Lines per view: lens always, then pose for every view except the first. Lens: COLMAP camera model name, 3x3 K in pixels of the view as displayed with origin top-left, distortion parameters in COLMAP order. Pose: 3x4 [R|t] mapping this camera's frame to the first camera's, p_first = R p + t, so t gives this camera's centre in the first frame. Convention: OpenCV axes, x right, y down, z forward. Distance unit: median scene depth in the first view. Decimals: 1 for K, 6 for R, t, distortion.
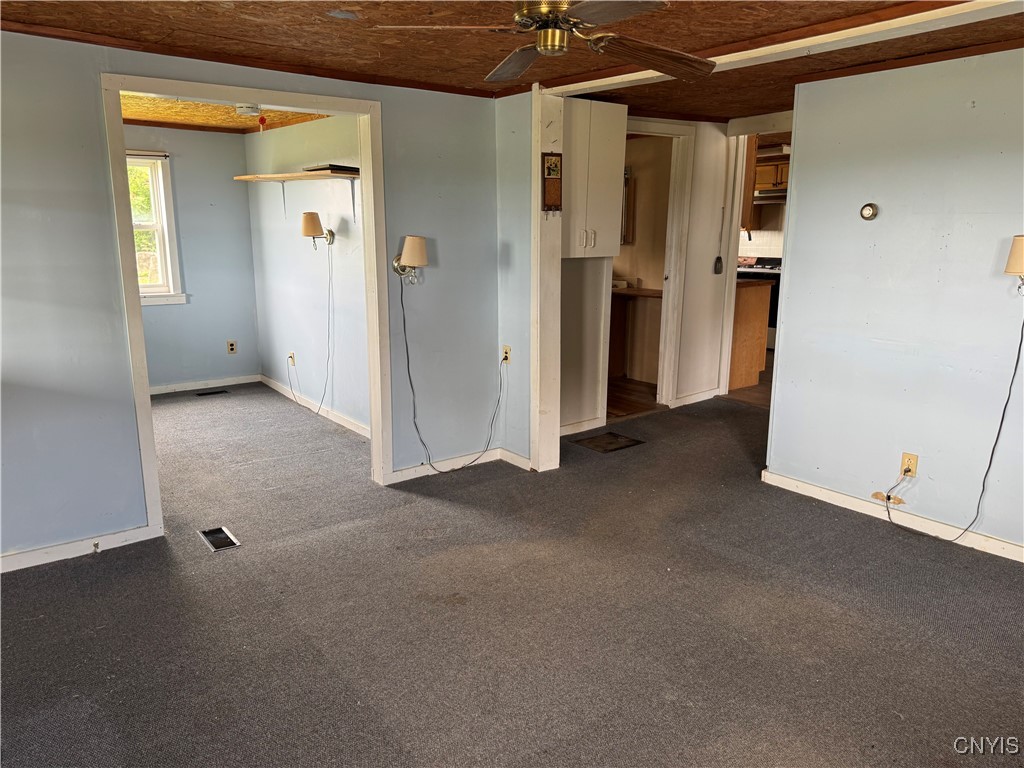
lens RADIAL K [[726.0, 0, 509.9], [0, 726.0, 384.1], [0, 0, 1]] dist [0.007833, -0.003305]
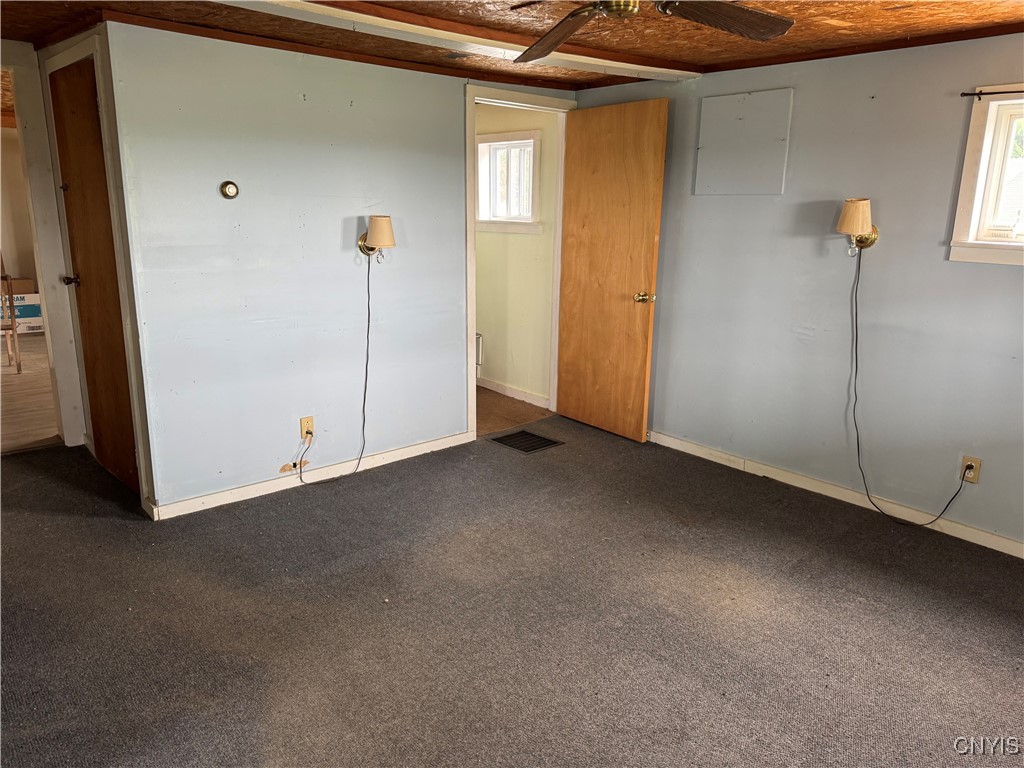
lens RADIAL K [[726.0, 0, 511.2], [0, 726.0, 386.0], [0, 0, 1]] dist [0.007833, -0.003305]
pose [[-0.085402, -0.237558, 0.967612, -0.517906], [0.191858, 0.949064, 0.249938, -0.161733], [-0.977700, 0.206989, -0.035475, 0.732394]]
